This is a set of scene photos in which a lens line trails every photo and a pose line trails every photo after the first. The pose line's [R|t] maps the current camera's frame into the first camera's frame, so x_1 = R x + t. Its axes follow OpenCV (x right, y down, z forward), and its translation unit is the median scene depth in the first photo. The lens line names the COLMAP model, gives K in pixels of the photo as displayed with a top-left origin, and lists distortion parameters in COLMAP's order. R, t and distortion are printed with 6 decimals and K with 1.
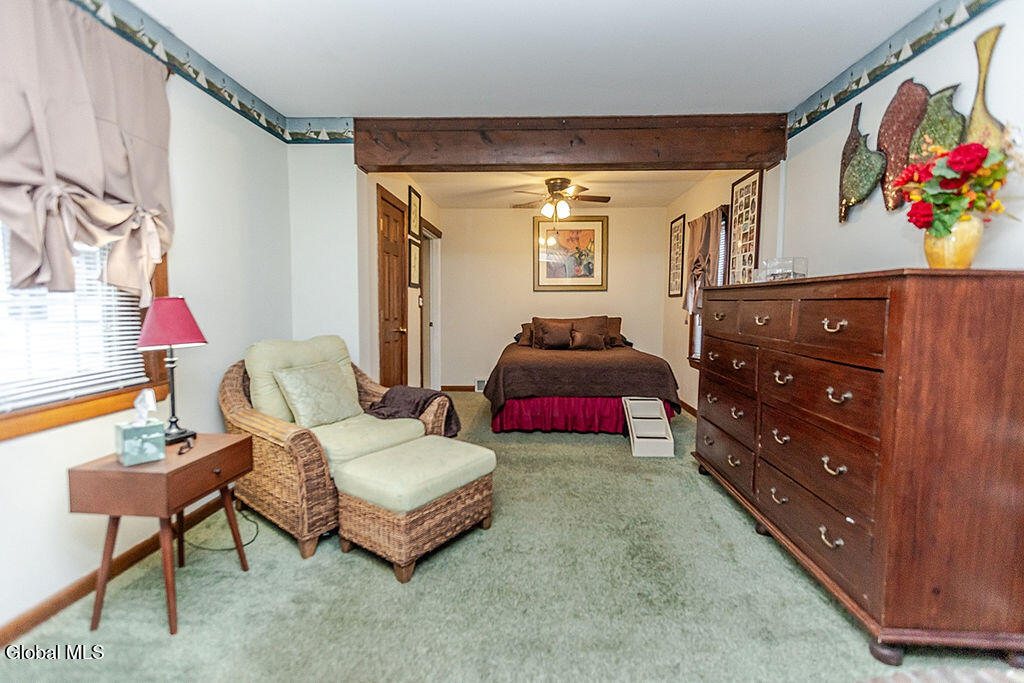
lens RADIAL K [[456.5, 0, 517.8], [0, 456.5, 340.8], [0, 0, 1]] dist [0.002937, -0.000218]
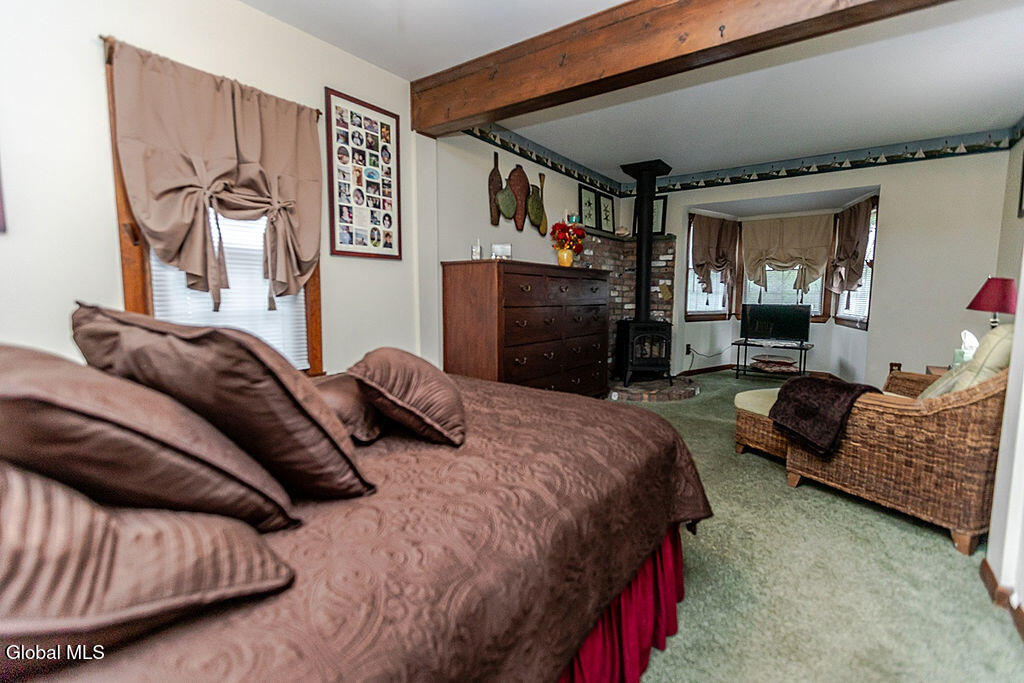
lens RADIAL K [[456.5, 0, 517.4], [0, 456.5, 337.1], [0, 0, 1]] dist [0.002937, -0.000218]
pose [[-0.833093, -0.070782, 0.548585, -0.186476], [0.029204, 0.984766, 0.171412, -0.125895], [-0.552361, 0.158823, -0.818335, 1.902347]]
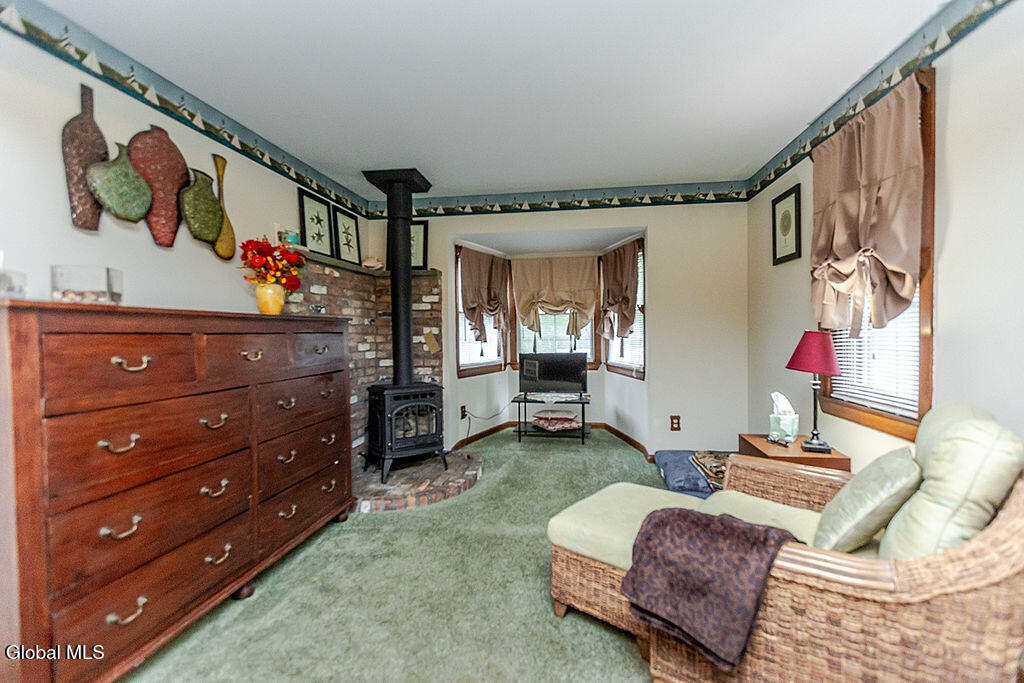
lens RADIAL K [[456.5, 0, 515.8], [0, 456.5, 338.0], [0, 0, 1]] dist [0.002937, -0.000218]
pose [[-0.995496, -0.001427, 0.094789, -0.054233], [0.008006, 0.995049, 0.099064, -0.126403], [-0.094461, 0.099377, -0.990556, 1.416883]]
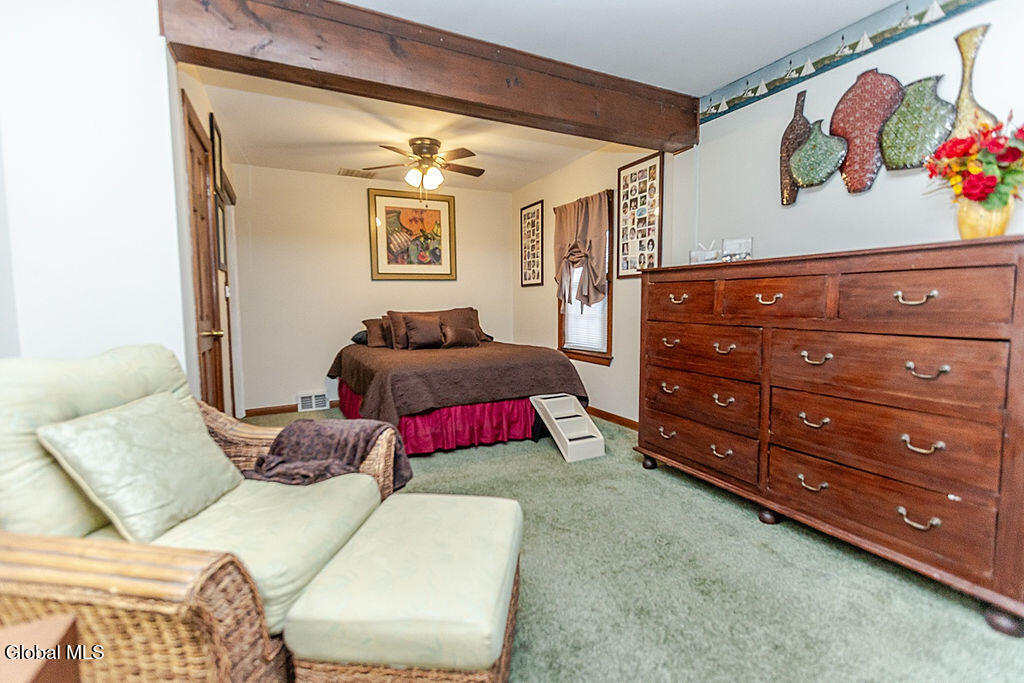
lens RADIAL K [[456.5, 0, 515.3], [0, 456.5, 339.9], [0, 0, 1]] dist [0.002937, -0.000218]
pose [[0.872611, -0.054936, 0.485316, -0.293429], [0.053748, 0.998420, 0.016378, -0.002891], [-0.485449, 0.011793, 0.874186, 0.331870]]
